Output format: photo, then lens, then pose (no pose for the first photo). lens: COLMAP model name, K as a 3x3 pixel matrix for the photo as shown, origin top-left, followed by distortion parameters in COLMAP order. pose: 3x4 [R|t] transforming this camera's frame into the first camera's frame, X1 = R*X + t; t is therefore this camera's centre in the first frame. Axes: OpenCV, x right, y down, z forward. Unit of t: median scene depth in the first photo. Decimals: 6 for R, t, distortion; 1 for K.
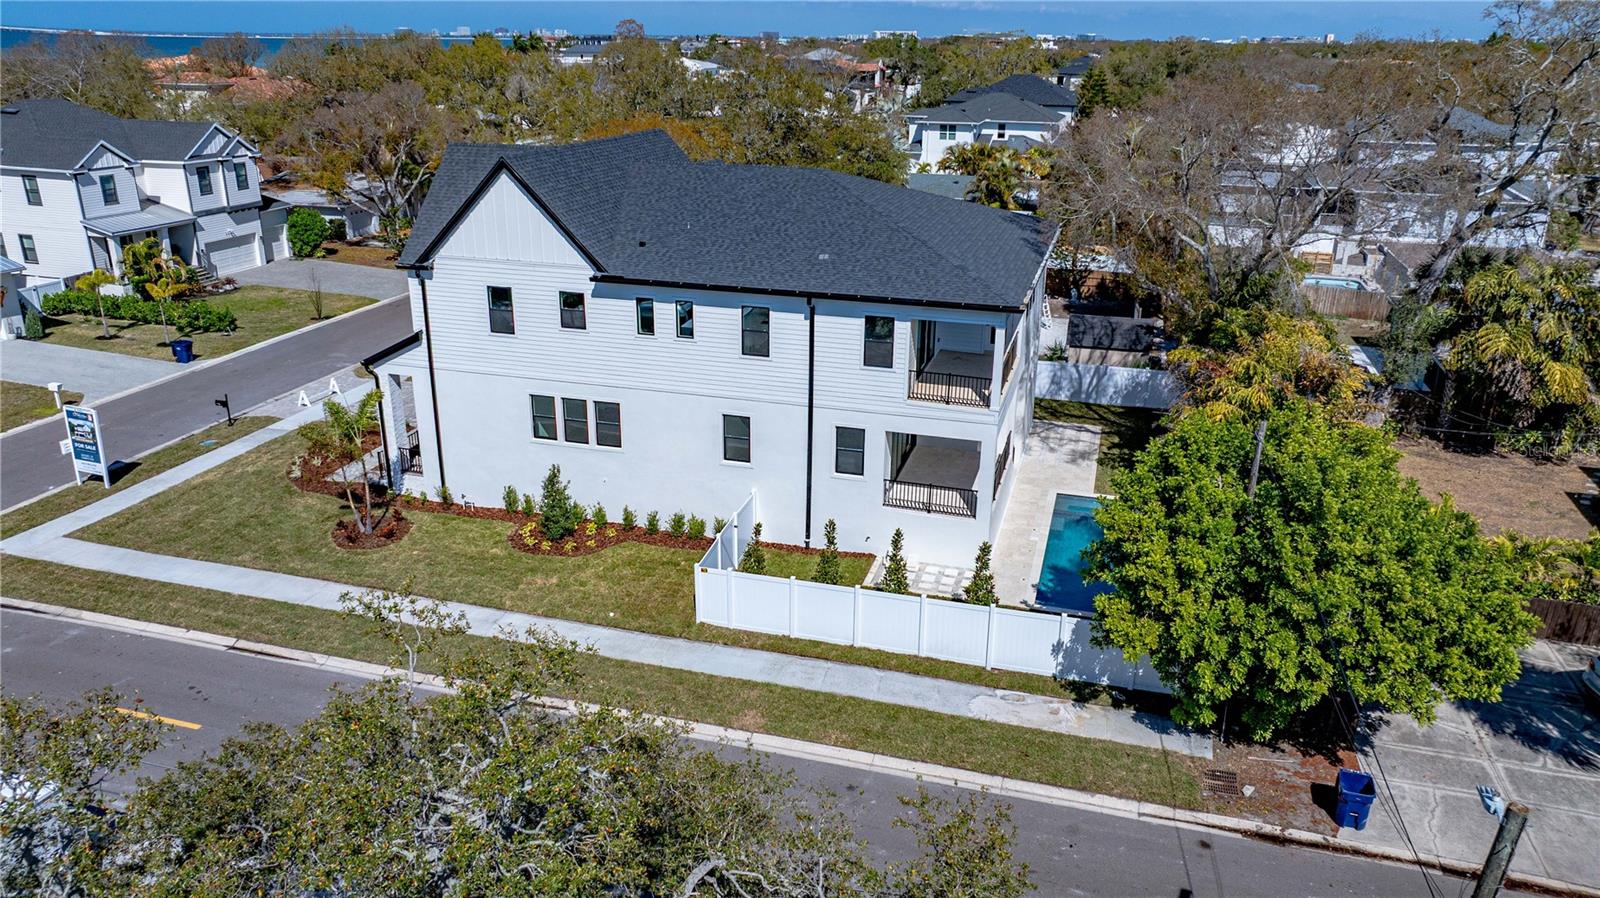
lens RADIAL K [[1164.8, 0, 800.0], [0, 1164.8, 449.0], [0, 0, 1]] dist [-0.000799, 0.000726]
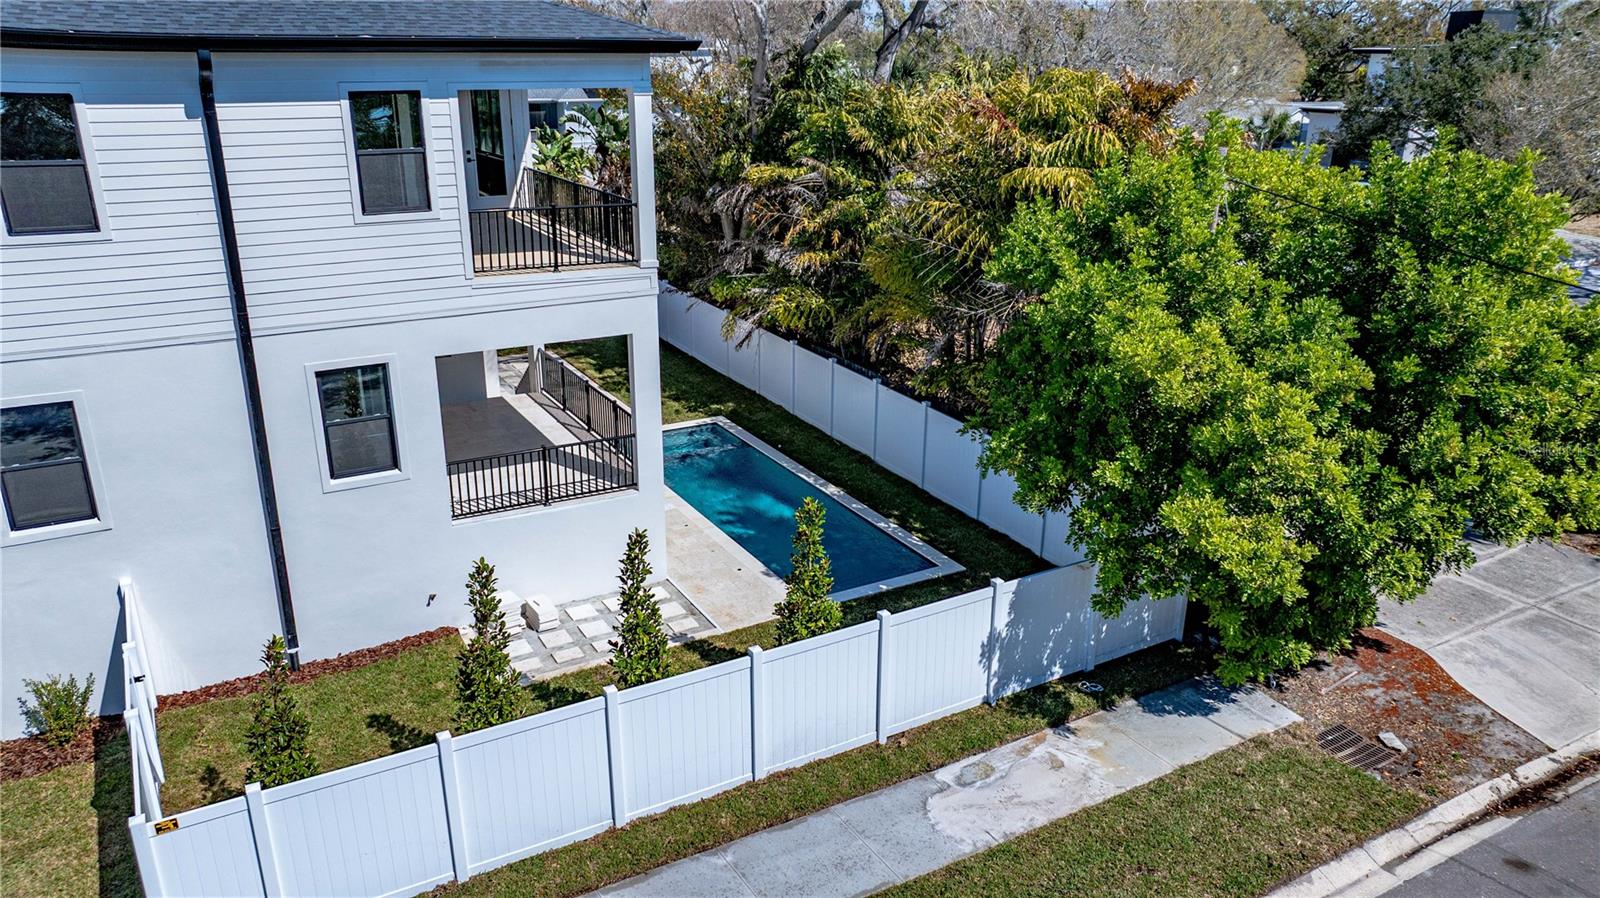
lens RADIAL K [[1164.8, 0, 800.0], [0, 1164.8, 449.0], [0, 0, 1]] dist [-0.000799, 0.000726]
pose [[0.691813, -0.248884, 0.677829, -0.153953], [0.248826, 0.963395, 0.099779, 0.010160], [-0.677850, 0.099633, 0.728417, 0.600746]]
